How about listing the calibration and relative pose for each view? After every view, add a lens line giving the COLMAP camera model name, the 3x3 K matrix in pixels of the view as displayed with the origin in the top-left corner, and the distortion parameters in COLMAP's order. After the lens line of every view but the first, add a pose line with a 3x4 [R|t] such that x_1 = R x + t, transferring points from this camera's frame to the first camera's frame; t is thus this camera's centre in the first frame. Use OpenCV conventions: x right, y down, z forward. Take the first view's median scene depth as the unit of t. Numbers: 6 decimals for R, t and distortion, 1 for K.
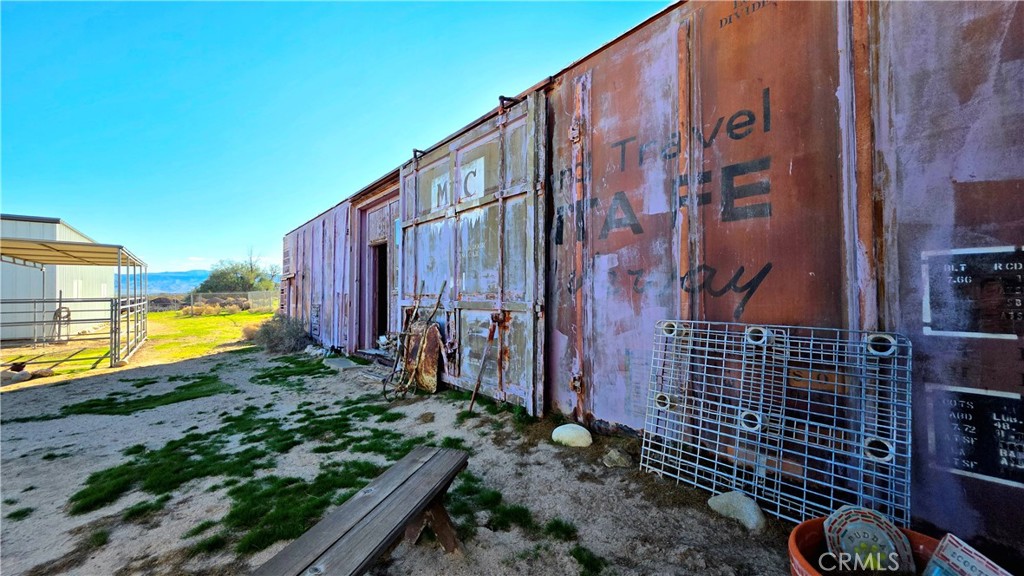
lens RADIAL K [[408.7, 0, 512.0], [0, 408.7, 288.0], [0, 0, 1]] dist [0.001501, 0.000239]
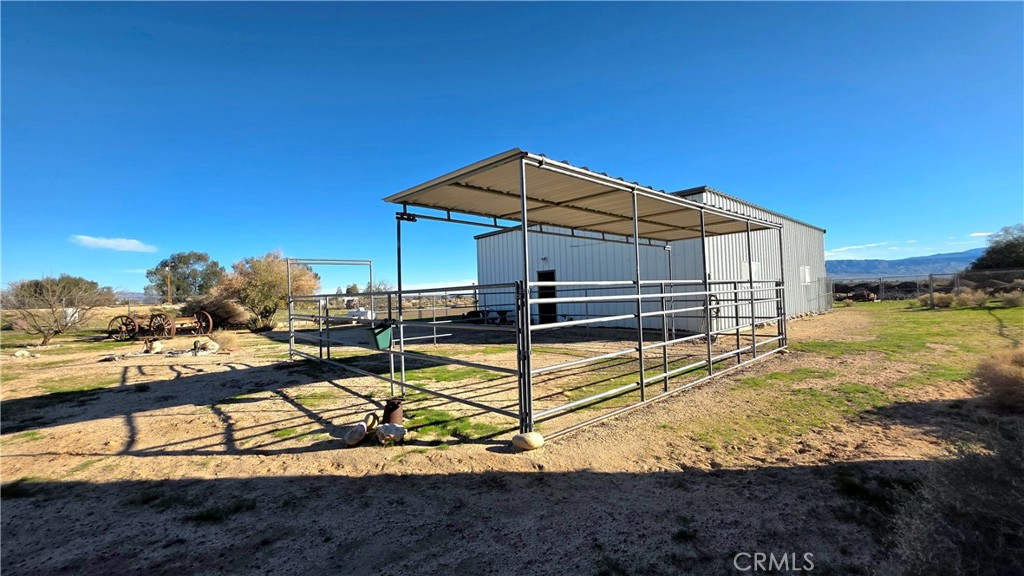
lens RADIAL K [[408.7, 0, 512.0], [0, 408.7, 288.0], [0, 0, 1]] dist [0.001501, 0.000239]
pose [[0.061395, -0.007122, -0.998088, -1.458826], [0.041996, 0.999107, -0.004546, 0.091882], [0.997230, -0.041636, 0.061640, 2.554652]]
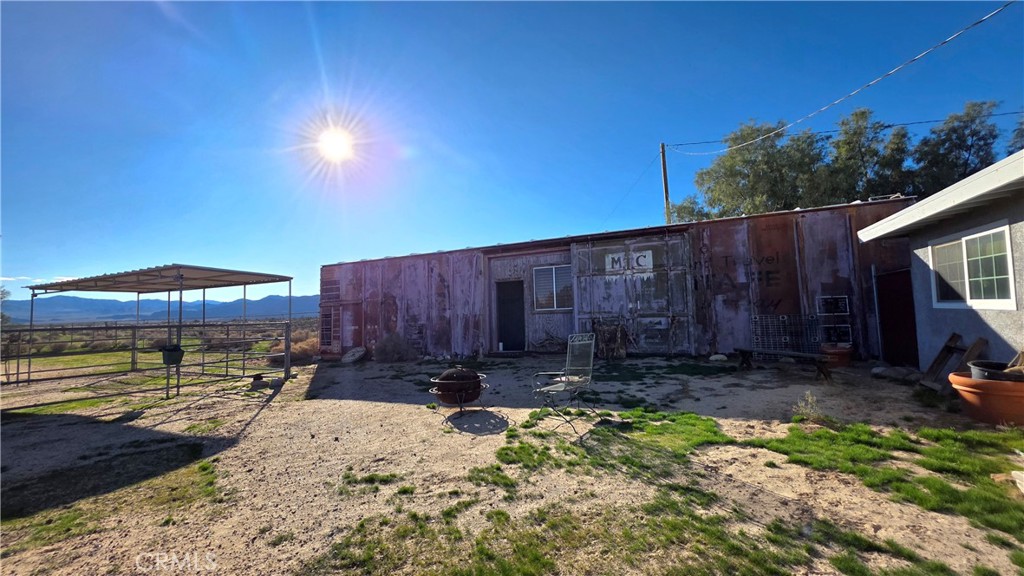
lens RADIAL K [[416.9, 0, 512.0], [0, 416.9, 288.0], [0, 0, 1]] dist [0.000633, 0.000065]
pose [[0.899843, 0.015971, 0.435922, -2.441110], [0.012492, 0.997976, -0.062350, 0.036302], [-0.436036, 0.061550, 0.897822, -1.020632]]
